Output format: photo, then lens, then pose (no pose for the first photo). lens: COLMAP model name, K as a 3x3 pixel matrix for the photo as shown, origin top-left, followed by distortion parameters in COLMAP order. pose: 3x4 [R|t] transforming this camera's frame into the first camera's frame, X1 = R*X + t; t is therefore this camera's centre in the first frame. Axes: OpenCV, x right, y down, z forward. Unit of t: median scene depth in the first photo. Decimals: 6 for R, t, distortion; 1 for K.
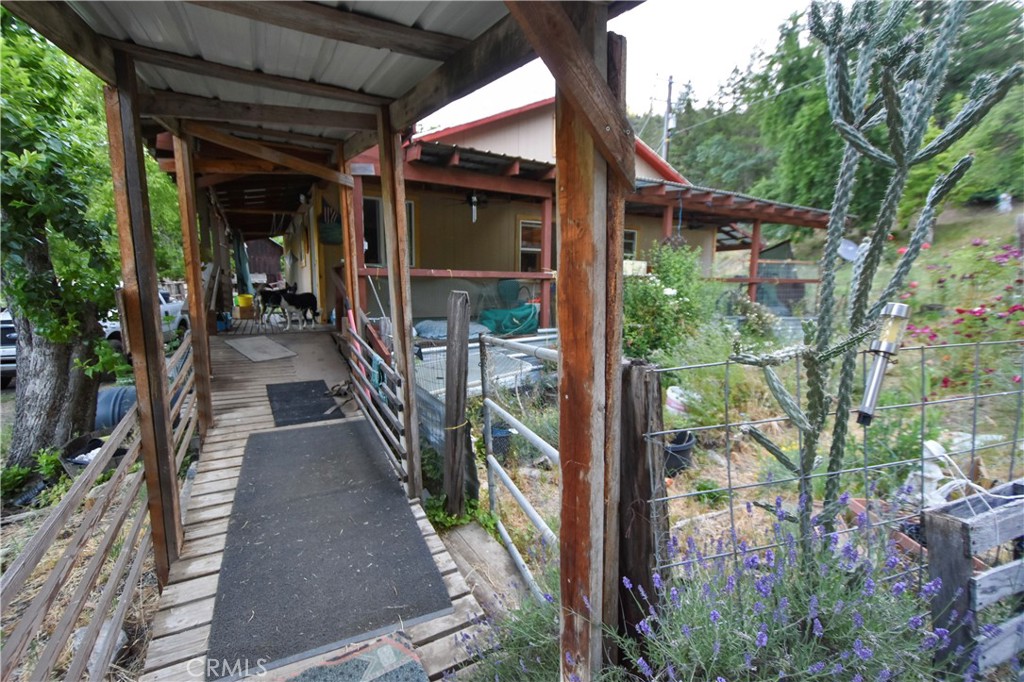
lens RADIAL K [[445.9, 0, 508.9], [0, 445.9, 344.4], [0, 0, 1]] dist [0.007762, -0.007403]
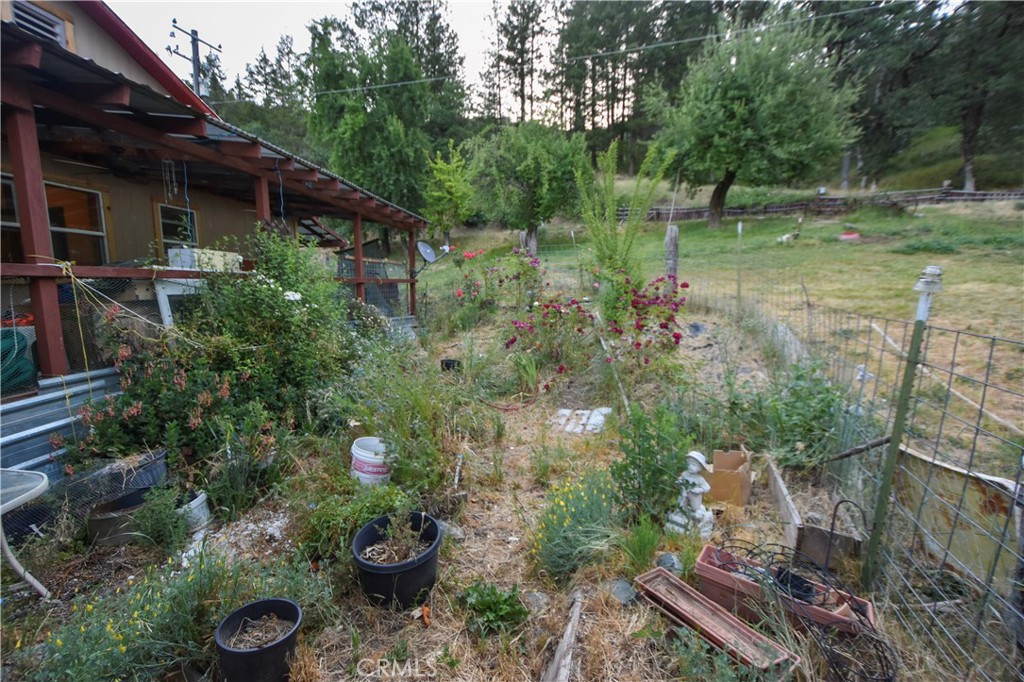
lens RADIAL K [[445.9, 0, 508.9], [0, 445.9, 344.4], [0, 0, 1]] dist [0.007762, -0.007403]
pose [[0.601996, -0.113198, 0.790435, -0.003155], [0.112432, 0.992055, 0.056443, -0.021887], [-0.790544, 0.054891, 0.609940, 0.151351]]
